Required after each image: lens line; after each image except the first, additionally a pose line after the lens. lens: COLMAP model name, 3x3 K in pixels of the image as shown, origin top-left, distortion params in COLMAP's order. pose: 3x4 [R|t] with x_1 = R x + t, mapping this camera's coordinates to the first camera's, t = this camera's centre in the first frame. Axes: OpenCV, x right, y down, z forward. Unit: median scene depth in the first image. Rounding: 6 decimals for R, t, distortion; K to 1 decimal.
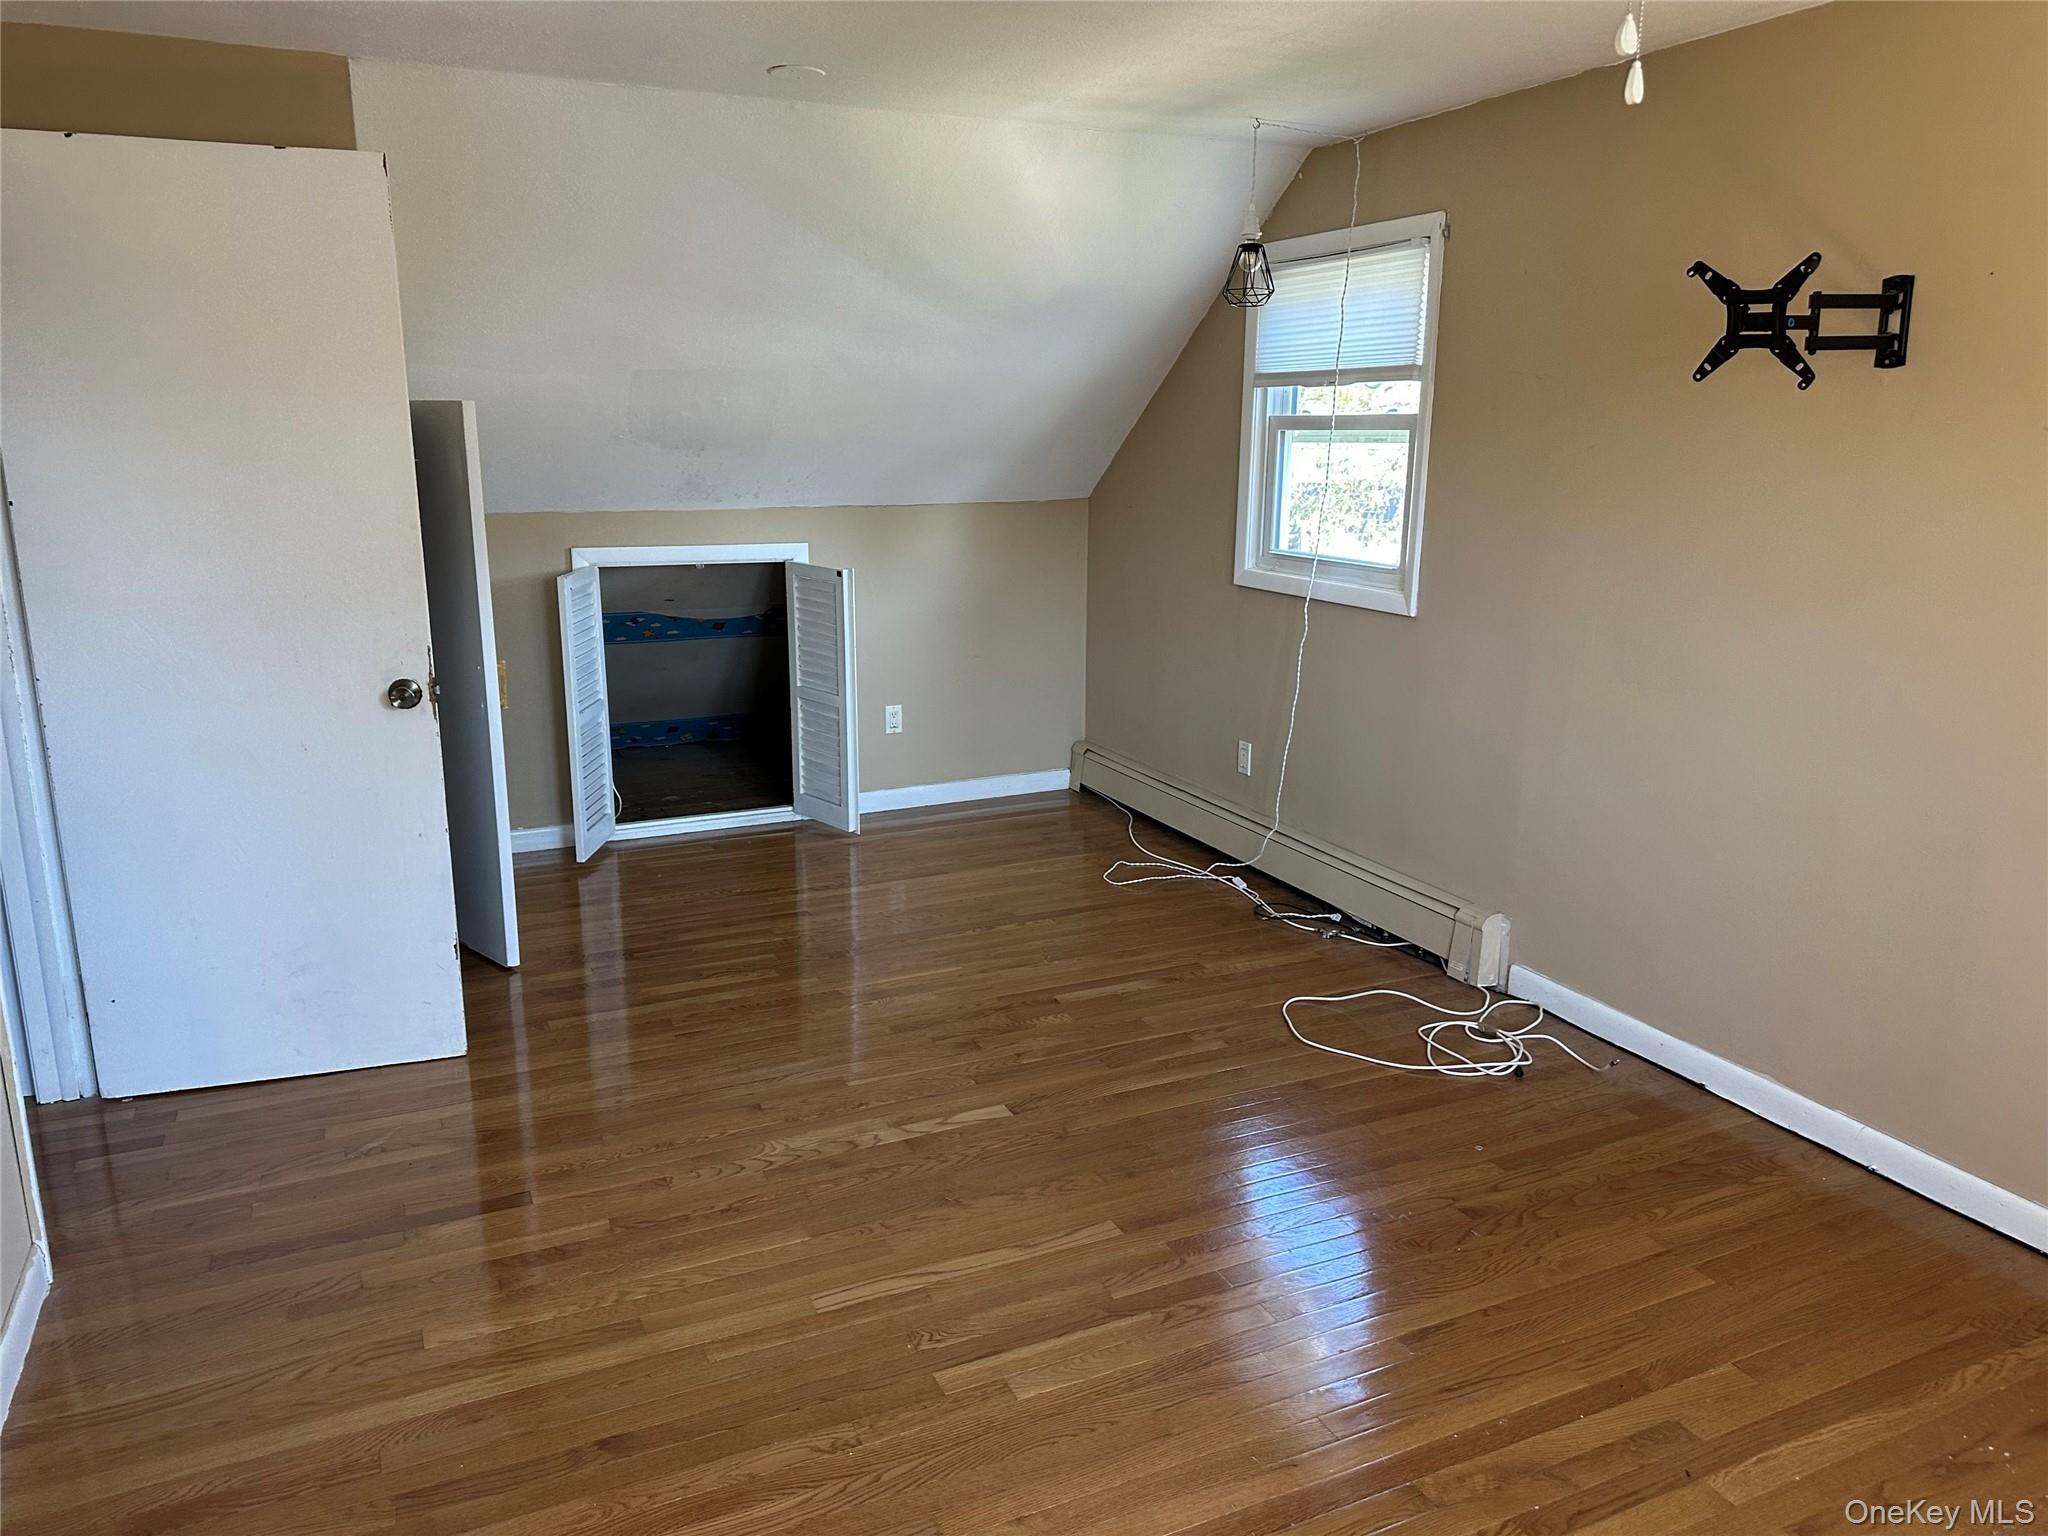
lens RADIAL K [[1433.1, 0, 1024.0], [0, 1433.1, 768.0], [0, 0, 1]] dist [0.063202, -0.102792]
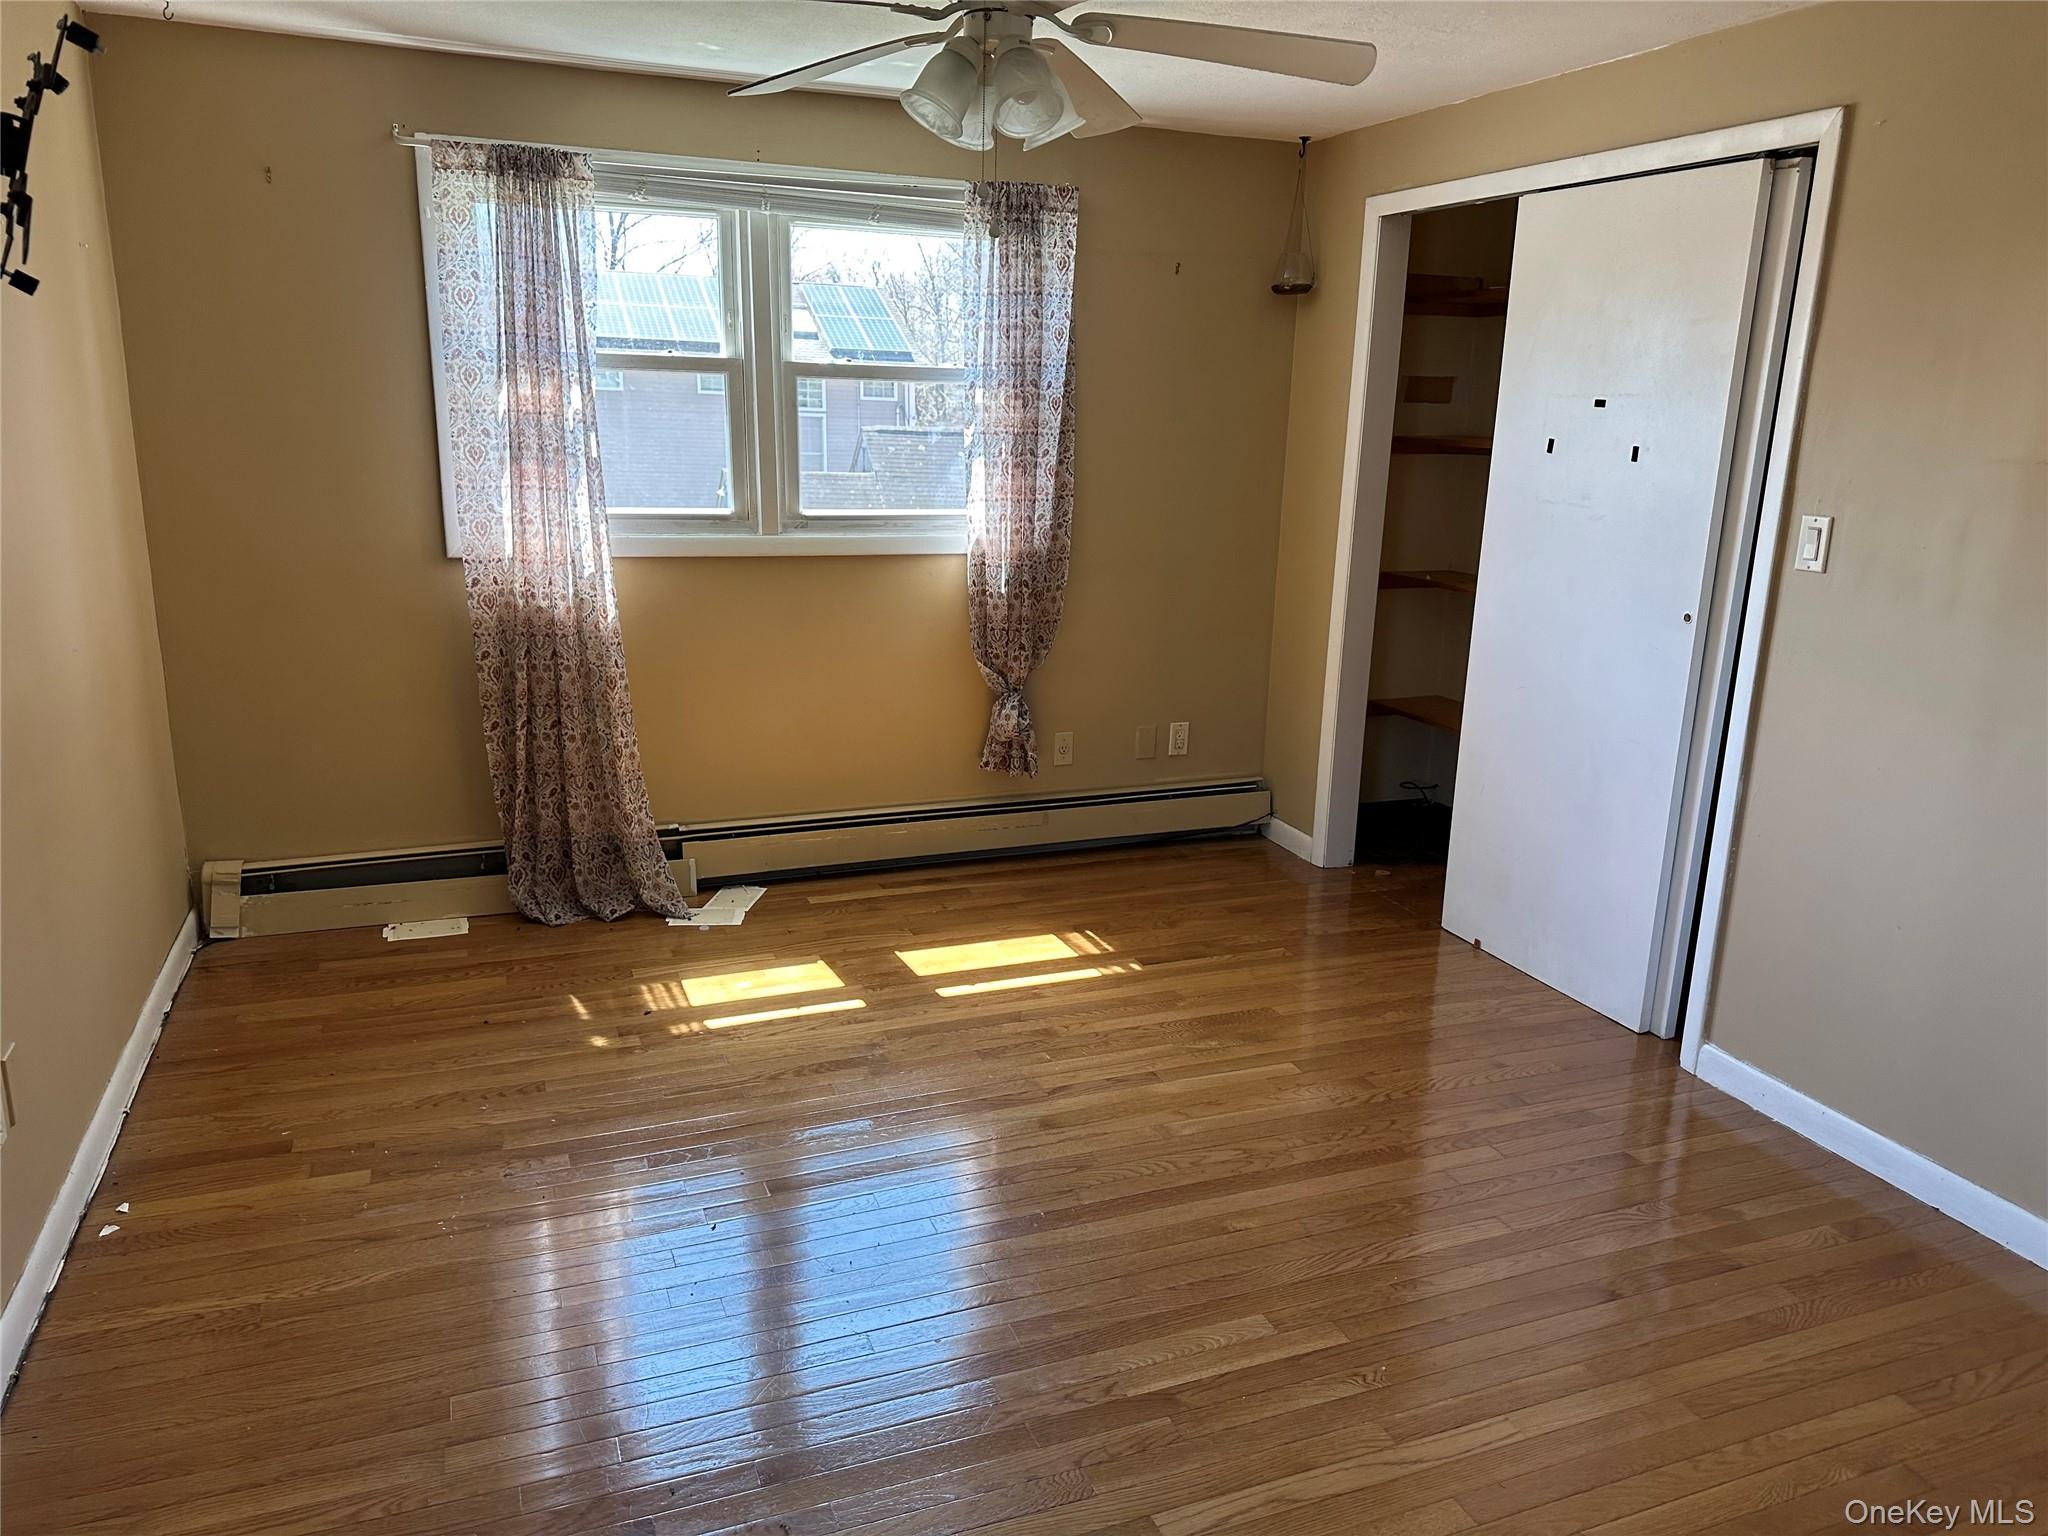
lens RADIAL K [[1433.1, 0, 1024.0], [0, 1433.1, 768.0], [0, 0, 1]] dist [0.063202, -0.102792]
pose [[-0.997607, -0.048583, 0.049184, 0.126766], [-0.019782, 0.882299, 0.470274, -0.386164], [-0.066243, 0.468176, -0.881149, 1.615694]]
